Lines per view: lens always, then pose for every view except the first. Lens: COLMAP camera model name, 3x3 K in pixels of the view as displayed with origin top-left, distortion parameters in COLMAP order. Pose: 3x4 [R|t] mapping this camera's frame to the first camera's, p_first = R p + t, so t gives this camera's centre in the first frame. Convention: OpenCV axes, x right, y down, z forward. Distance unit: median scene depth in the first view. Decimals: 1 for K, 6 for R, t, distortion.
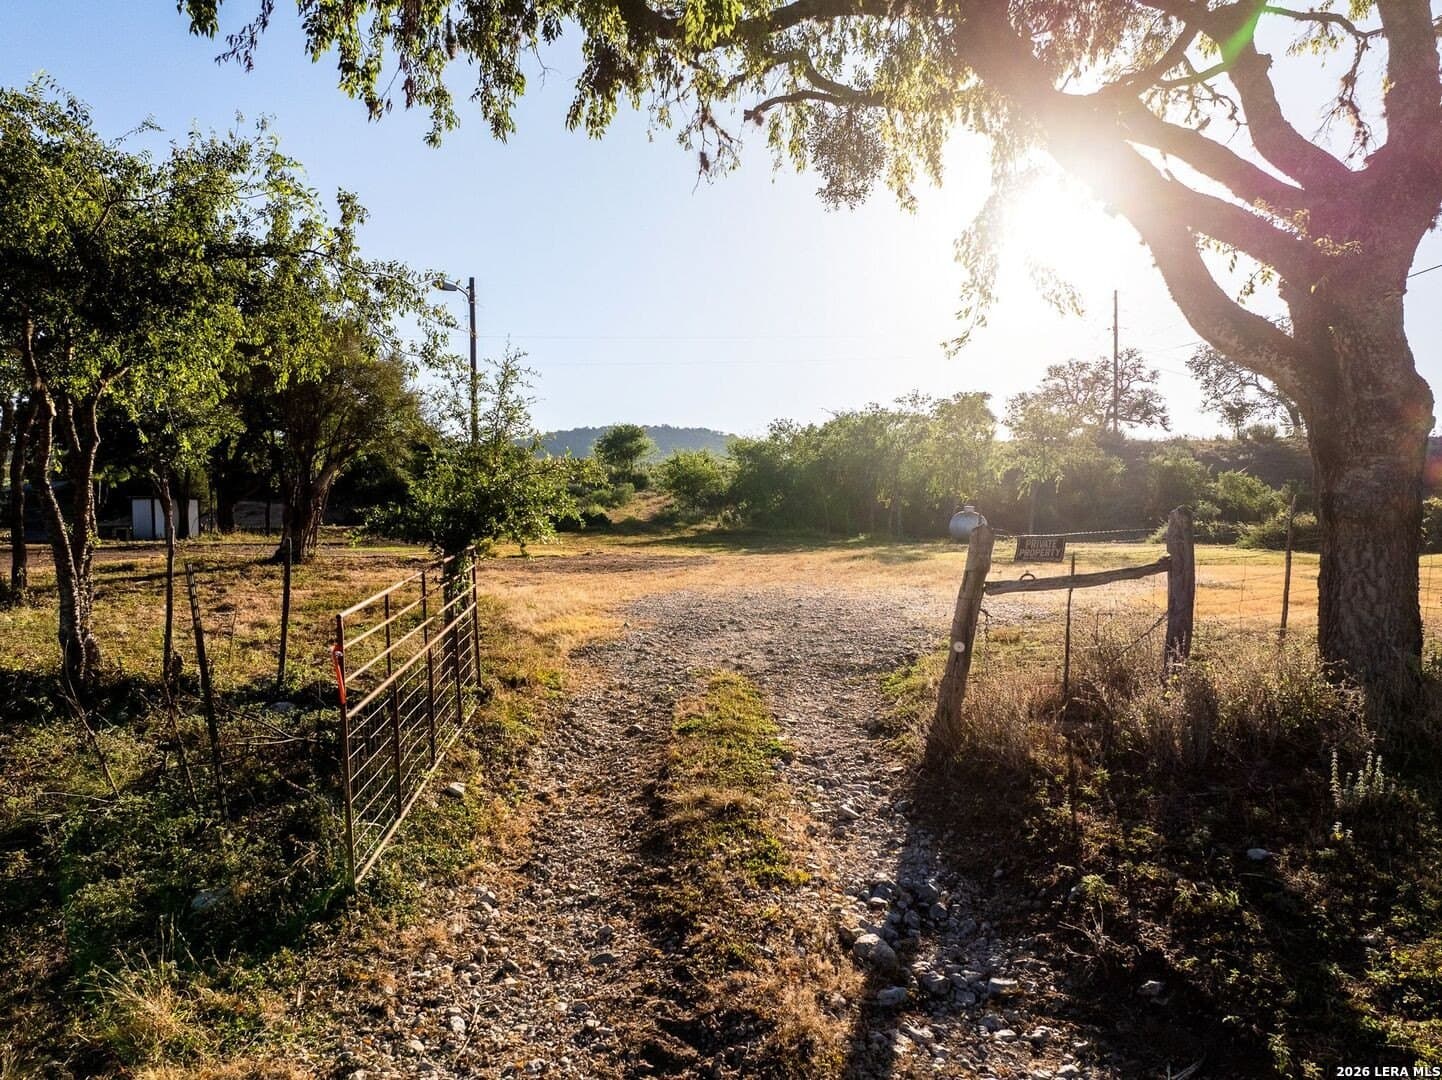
lens RADIAL K [[1051.0, 0, 710.4], [0, 1051.0, 532.6], [0, 0, 1]] dist [-0.061413, 0.035049]
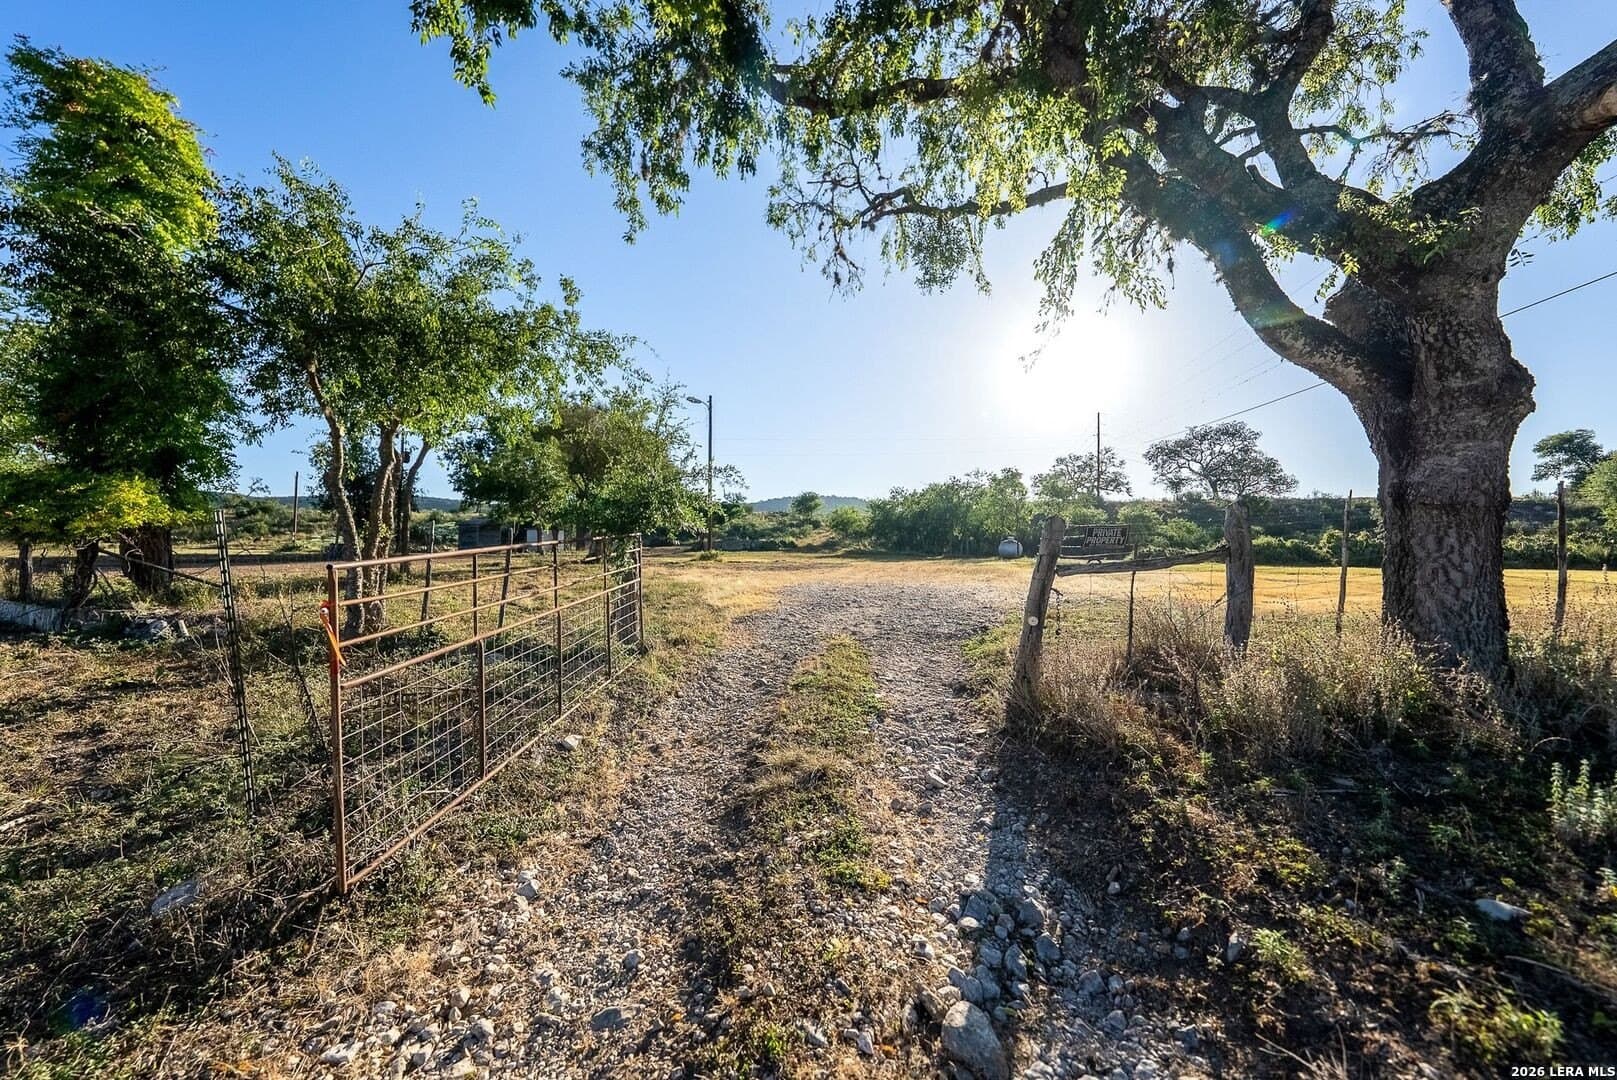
lens RADIAL K [[572.6, 0, 818.0], [0, 572.6, 541.7], [0, 0, 1]] dist [-0.006576, 0.000003]
pose [[0.997266, 0.011013, -0.073077, 0.039733], [-0.012950, 0.999576, -0.026087, 0.035949], [0.072758, 0.026962, 0.996985, 0.305521]]
